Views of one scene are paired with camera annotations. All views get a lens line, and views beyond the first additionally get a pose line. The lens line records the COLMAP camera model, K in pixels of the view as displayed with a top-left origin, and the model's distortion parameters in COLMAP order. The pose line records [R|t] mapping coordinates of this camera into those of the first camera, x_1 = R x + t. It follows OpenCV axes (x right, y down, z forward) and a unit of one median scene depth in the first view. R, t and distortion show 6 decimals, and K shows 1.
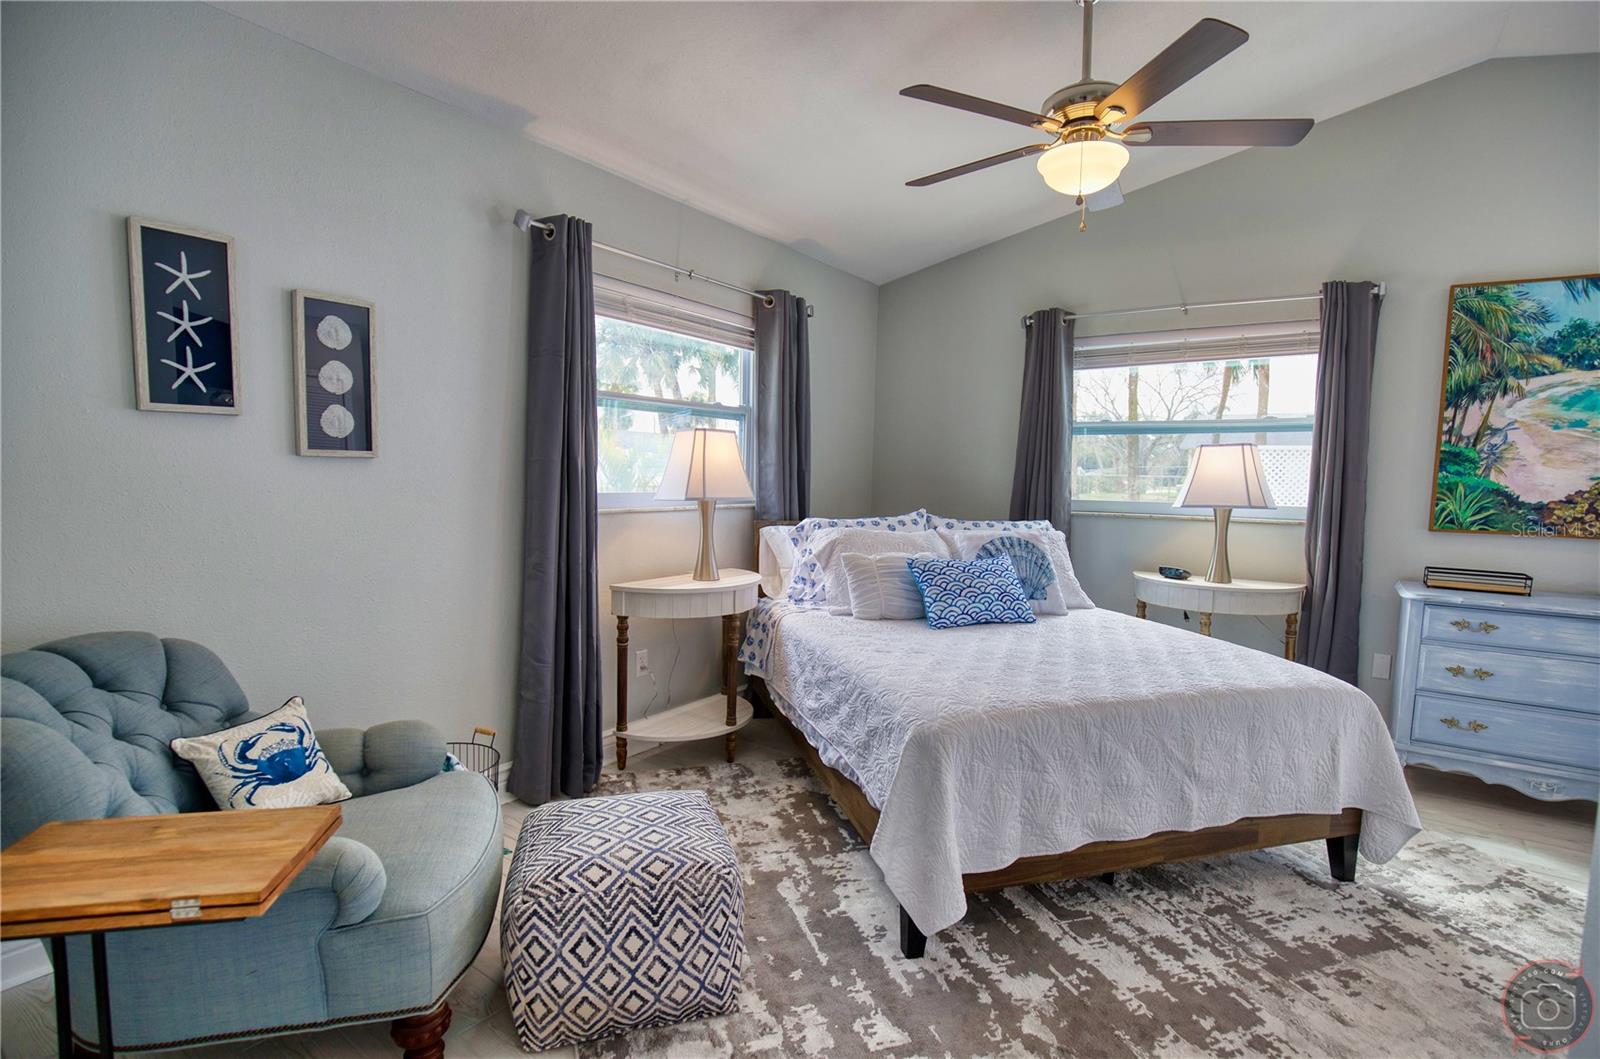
lens RADIAL K [[757.4, 0, 826.3], [0, 757.4, 544.9], [0, 0, 1]] dist [-0.027850, 0.000151]
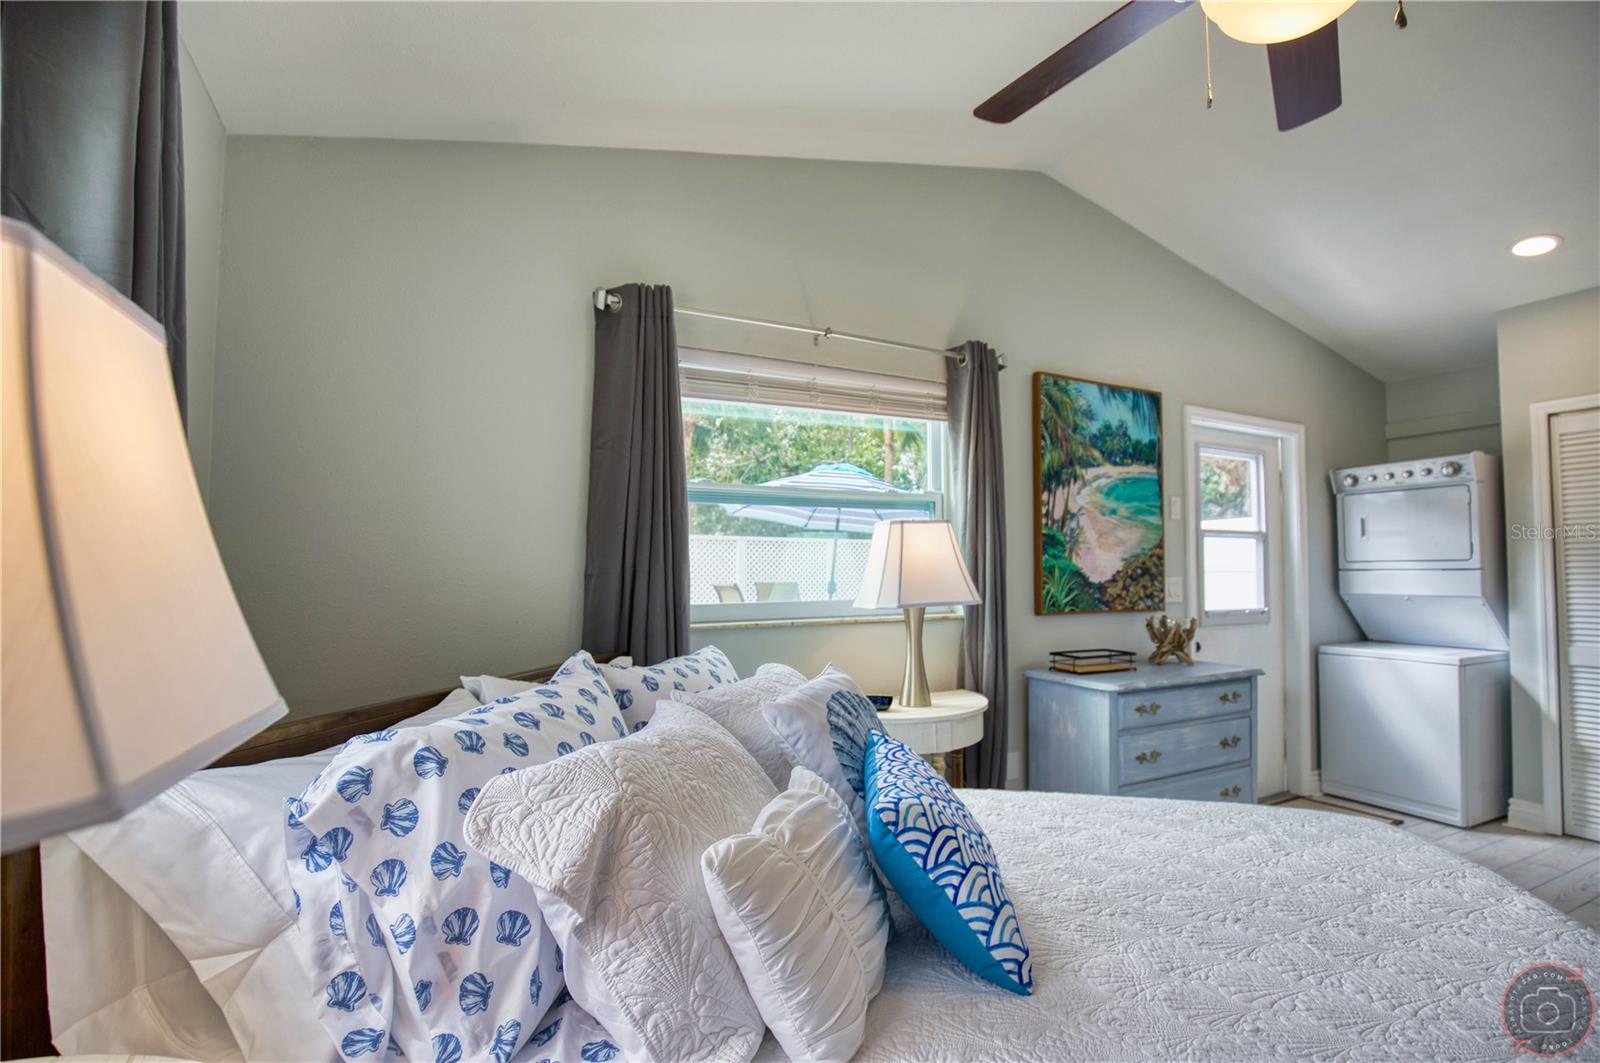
lens RADIAL K [[757.4, 0, 826.3], [0, 757.4, 546.9], [0, 0, 1]] dist [-0.027850, 0.000151]
pose [[0.479369, 0.006016, 0.877593, -0.202649], [0.092156, 0.994103, -0.057154, -0.081654], [-0.872761, 0.108274, 0.475988, 0.805571]]
